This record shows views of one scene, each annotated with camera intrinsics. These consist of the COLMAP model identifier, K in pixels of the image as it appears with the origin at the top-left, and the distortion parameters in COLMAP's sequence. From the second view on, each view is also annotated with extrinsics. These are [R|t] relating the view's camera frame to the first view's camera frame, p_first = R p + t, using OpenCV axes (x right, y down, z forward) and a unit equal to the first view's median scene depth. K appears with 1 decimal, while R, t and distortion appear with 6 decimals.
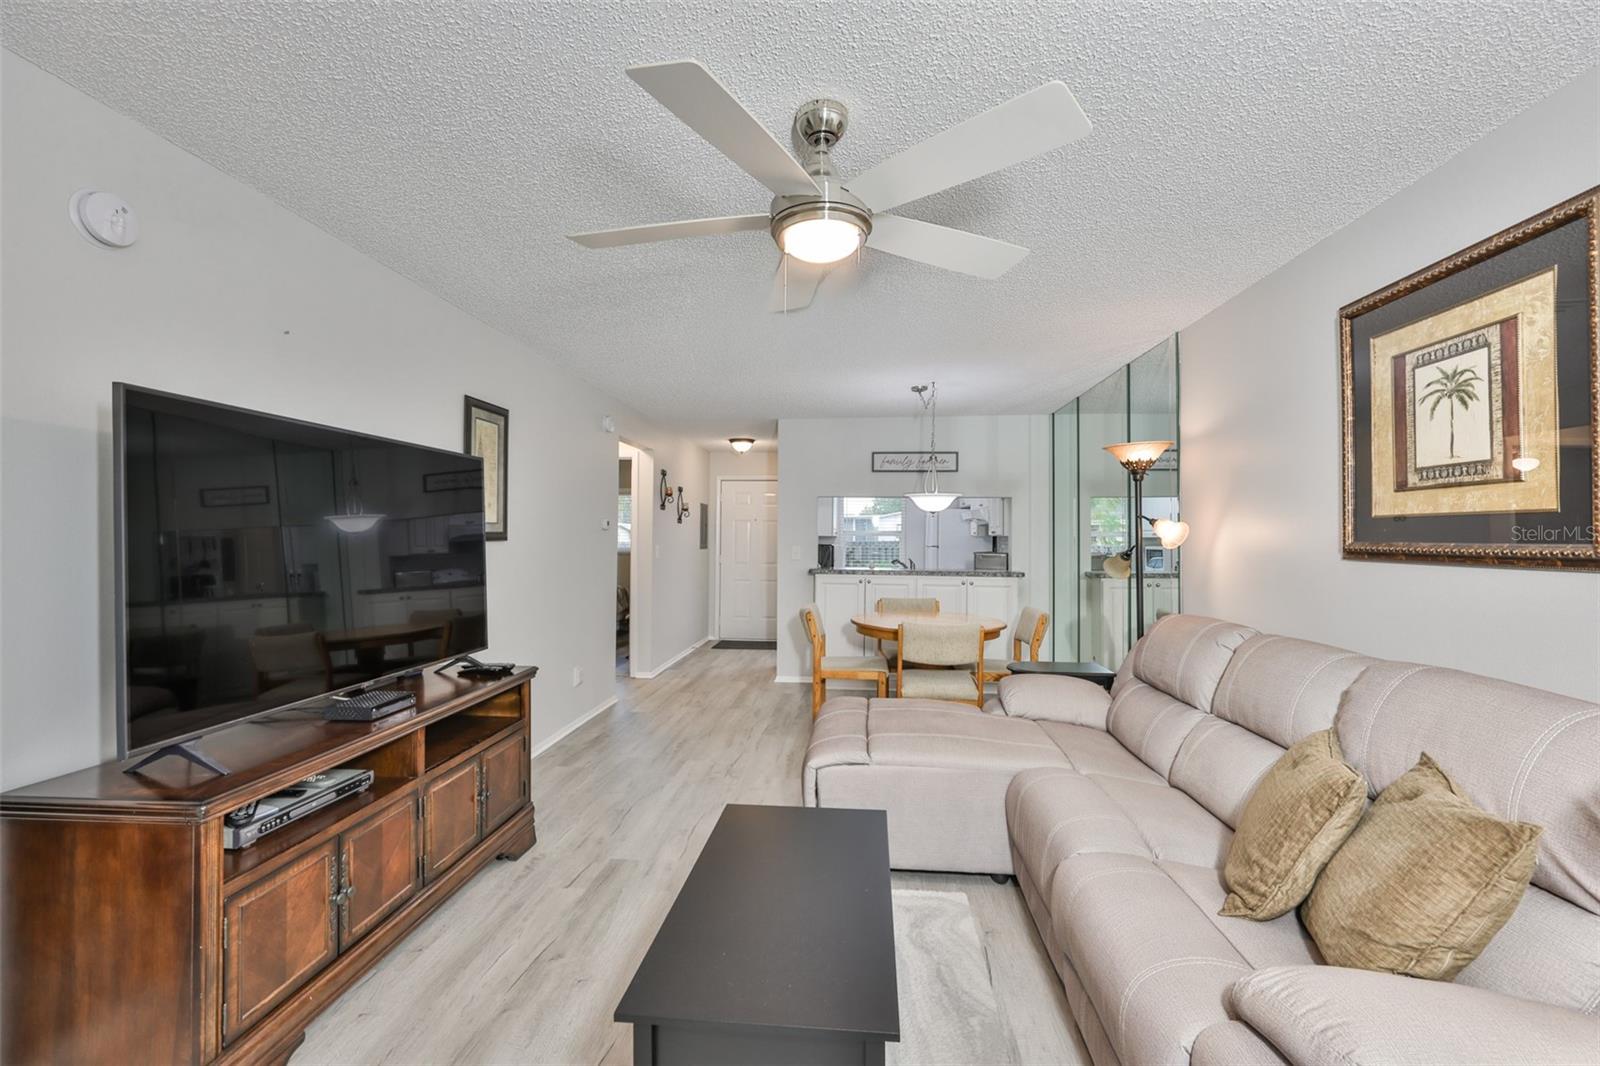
lens RADIAL K [[693.2, 0, 793.7], [0, 693.2, 527.5], [0, 0, 1]] dist [-0.004568, 0.001147]
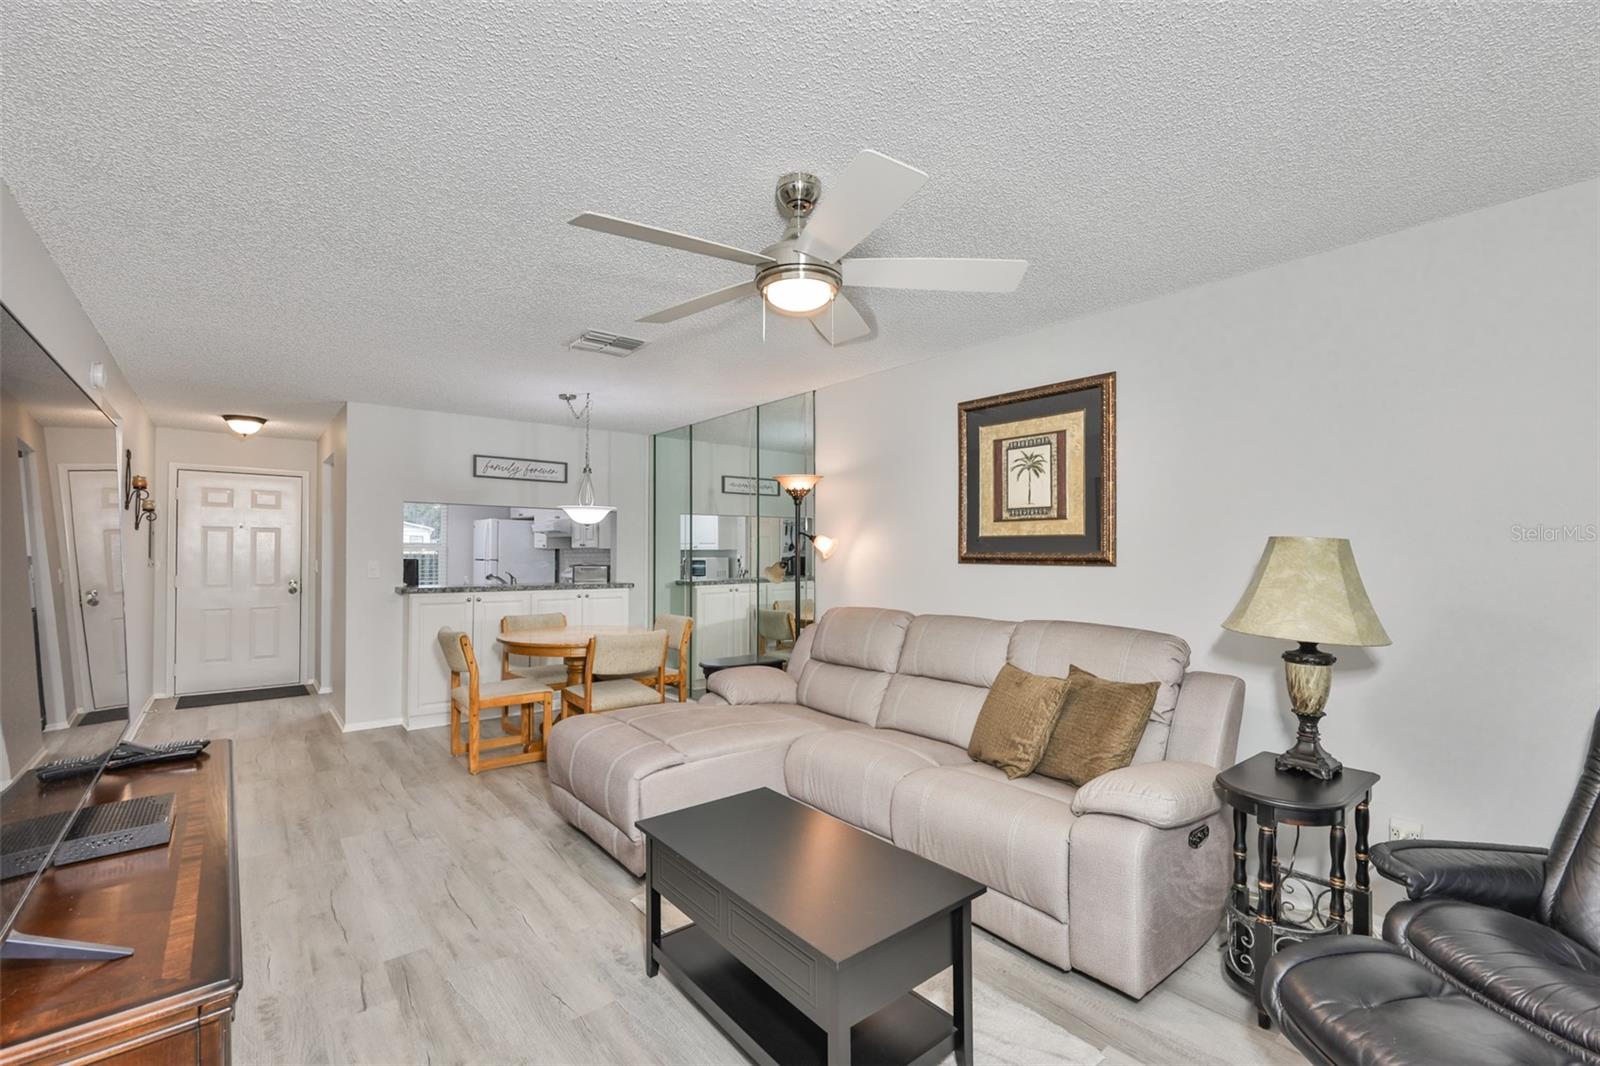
lens RADIAL K [[693.2, 0, 846.4], [0, 693.2, 547.0], [0, 0, 1]] dist [-0.004568, 0.001147]
pose [[0.687948, 0.001533, 0.725759, -0.560479], [-0.008548, 0.999946, 0.005990, 0.001795], [-0.725710, -0.010325, 0.687923, 0.105768]]
